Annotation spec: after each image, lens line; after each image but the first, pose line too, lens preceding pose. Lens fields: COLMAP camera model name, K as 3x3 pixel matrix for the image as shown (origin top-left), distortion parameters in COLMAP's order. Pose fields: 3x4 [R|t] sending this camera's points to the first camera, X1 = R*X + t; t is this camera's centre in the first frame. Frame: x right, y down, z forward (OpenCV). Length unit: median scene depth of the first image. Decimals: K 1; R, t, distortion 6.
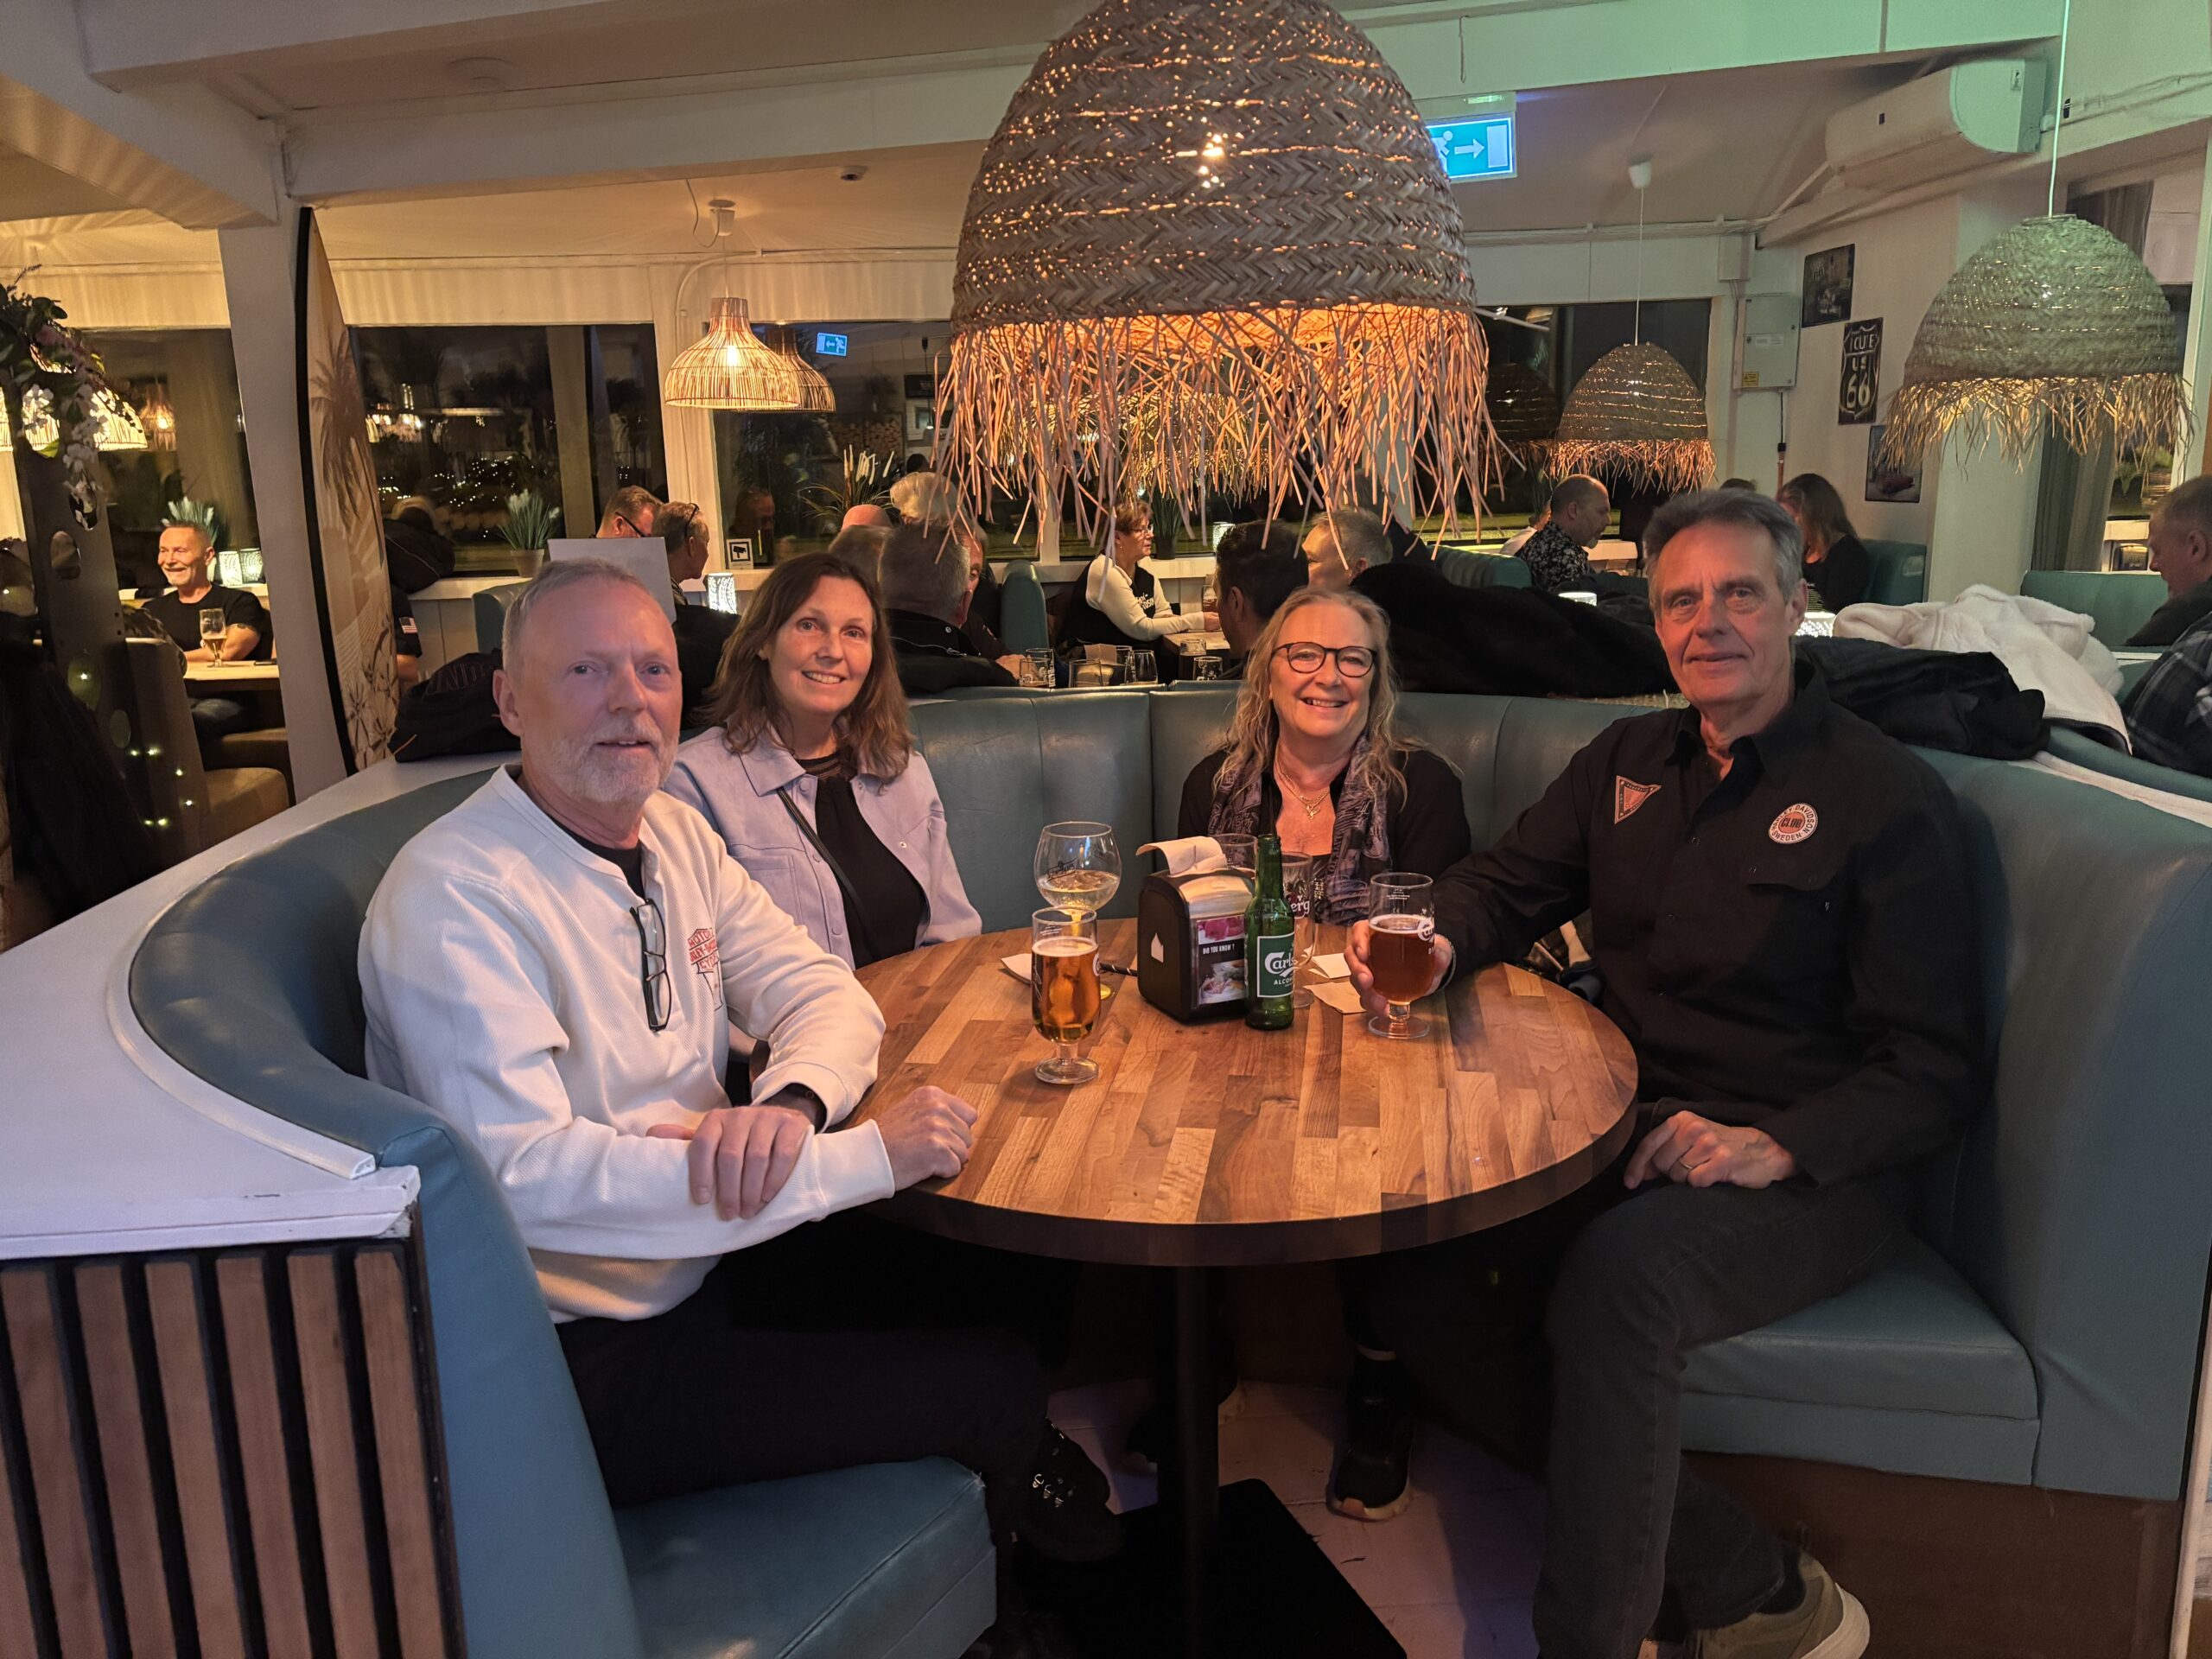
lens RADIAL K [[1635.9, 0, 1103.4], [0, 1635.9, 789.3], [0, 0, 1]] dist [0.064315, -0.081448]
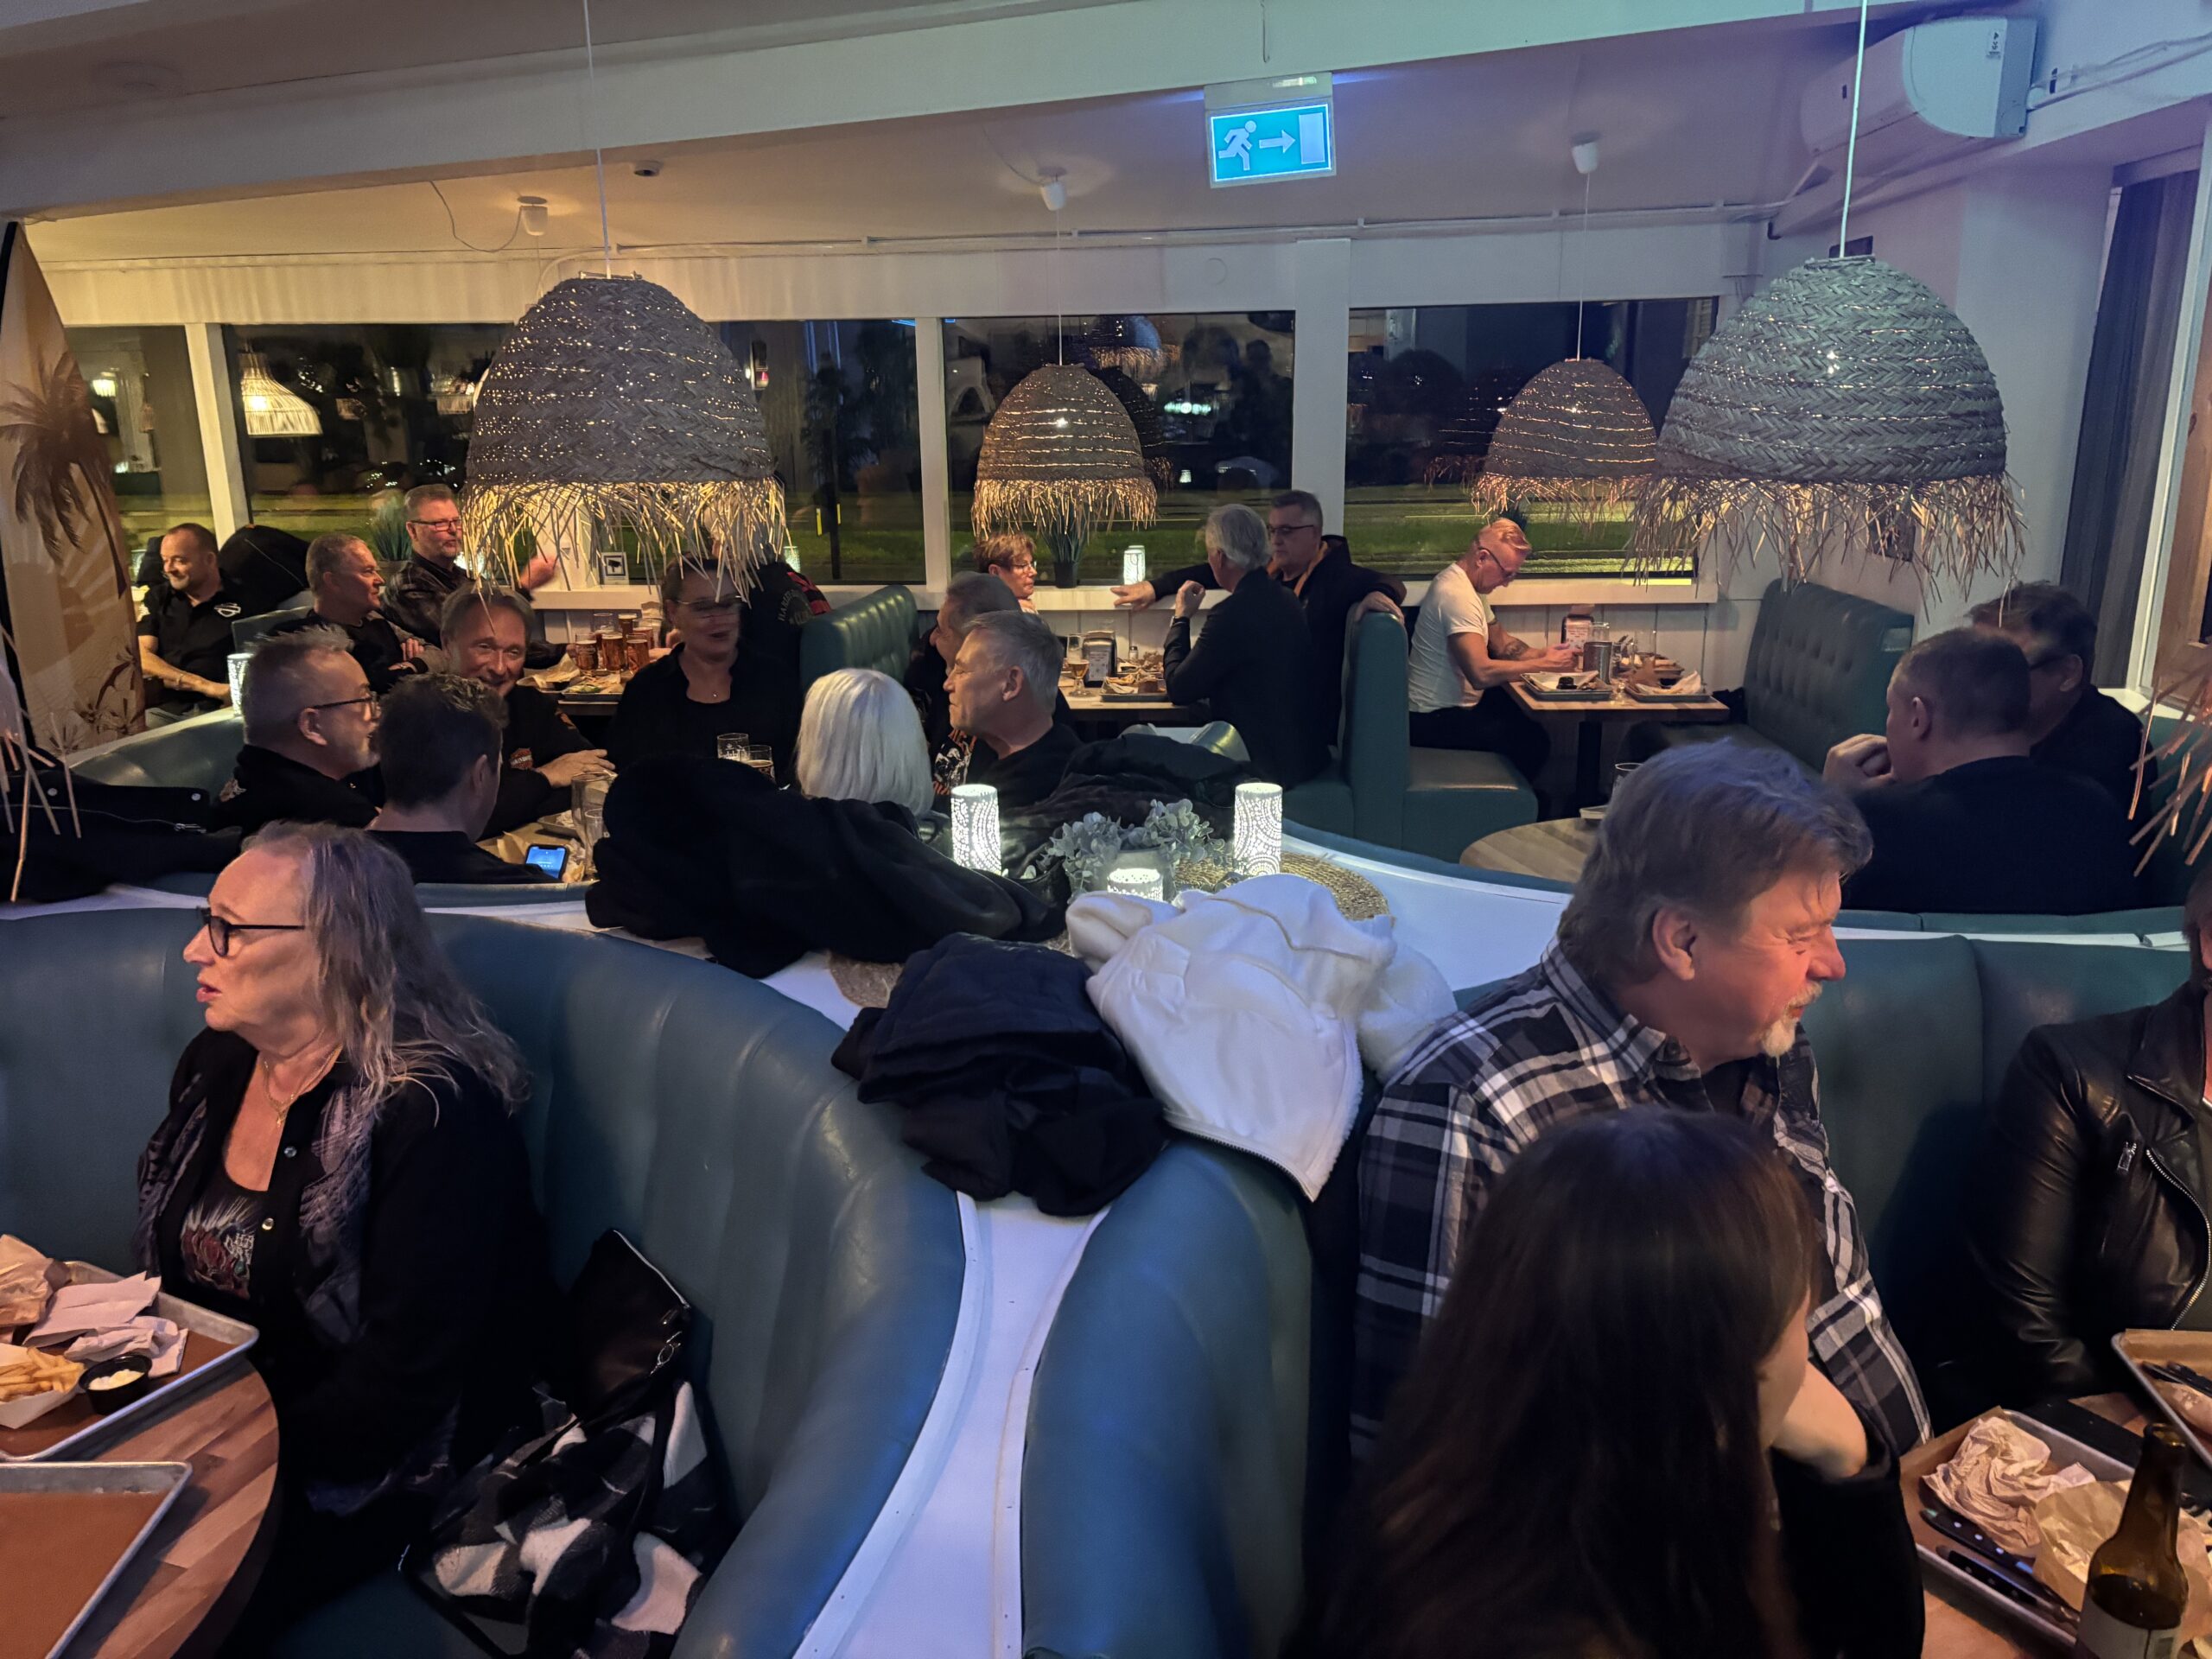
lens RADIAL K [[1608.7, 0, 1062.8], [0, 1608.7, 759.4], [0, 0, 1]] dist [0.048850, -0.059709]
pose [[0.986850, 0.047176, -0.154600, 0.253477], [-0.043941, 0.998739, 0.024276, -0.093199], [0.155550, -0.017163, 0.987679, 0.175741]]
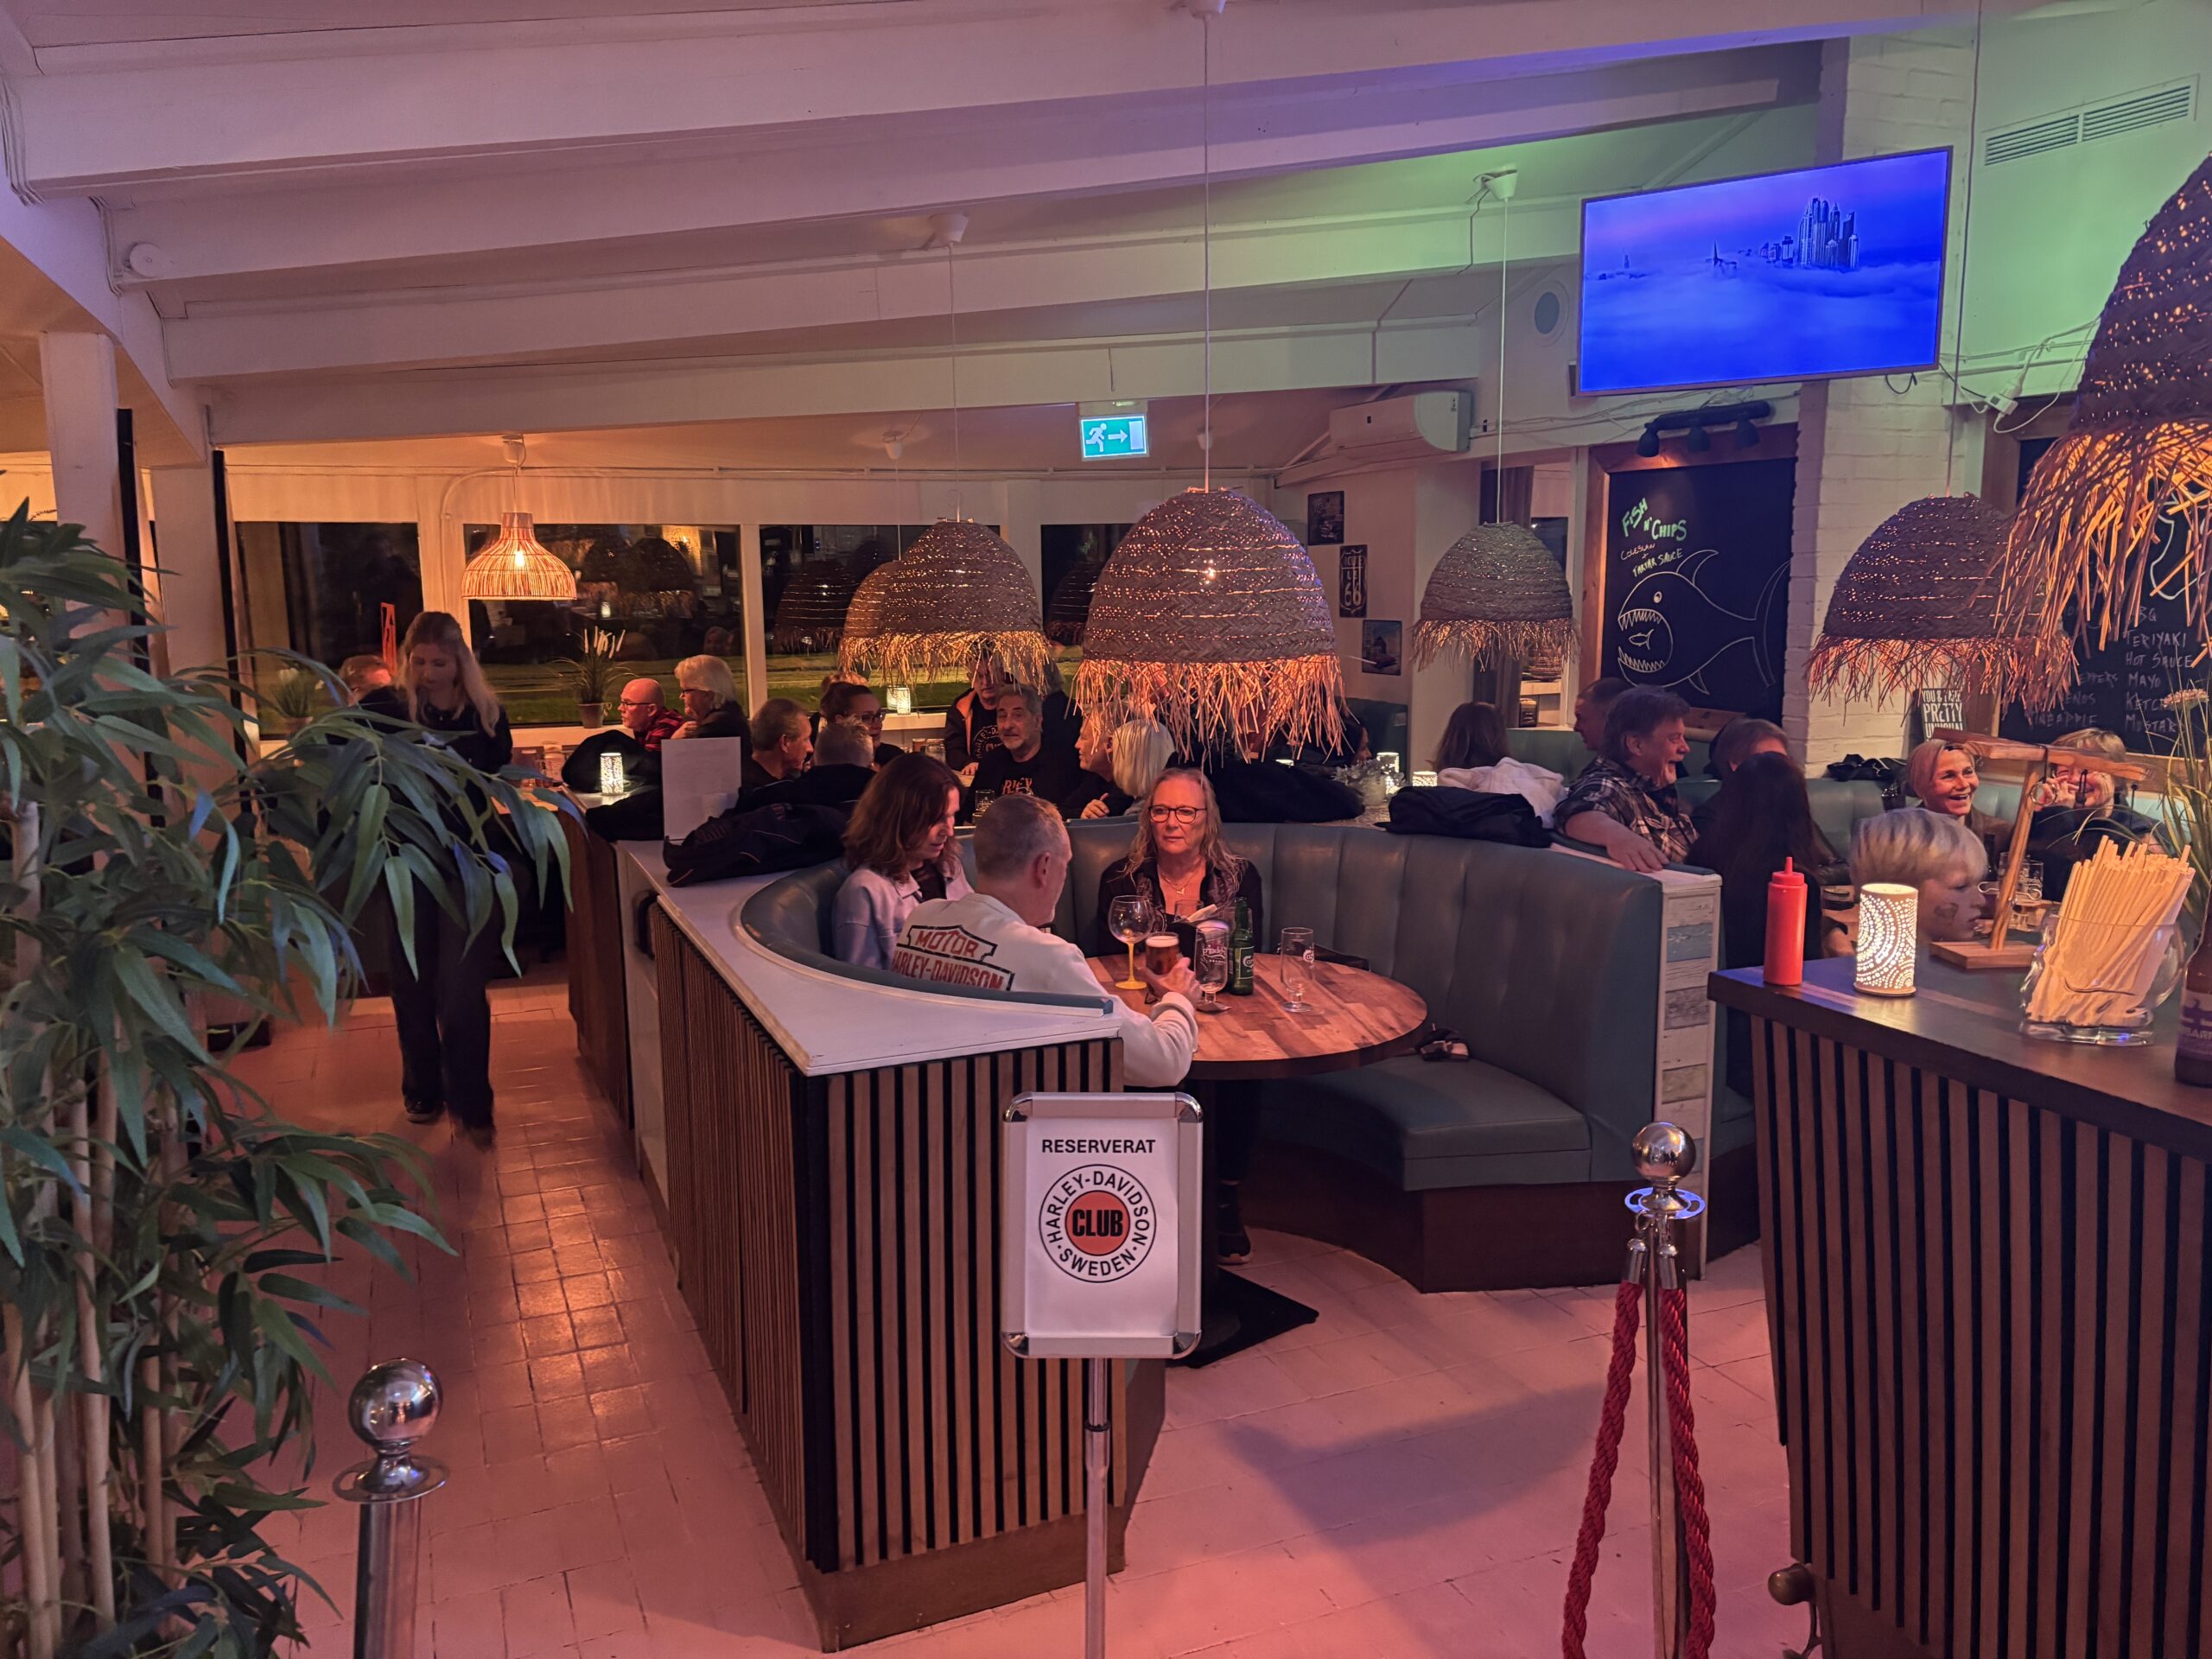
lens RADIAL K [[1660.0, 0, 1052.8], [0, 1660.0, 789.9], [0, 0, 1]] dist [0.074570, -0.075313]
pose [[0.955110, -0.026683, 0.295047, -0.264514], [0.048393, 0.996611, -0.066525, 0.007462], [-0.292272, 0.077817, 0.953164, -0.328846]]
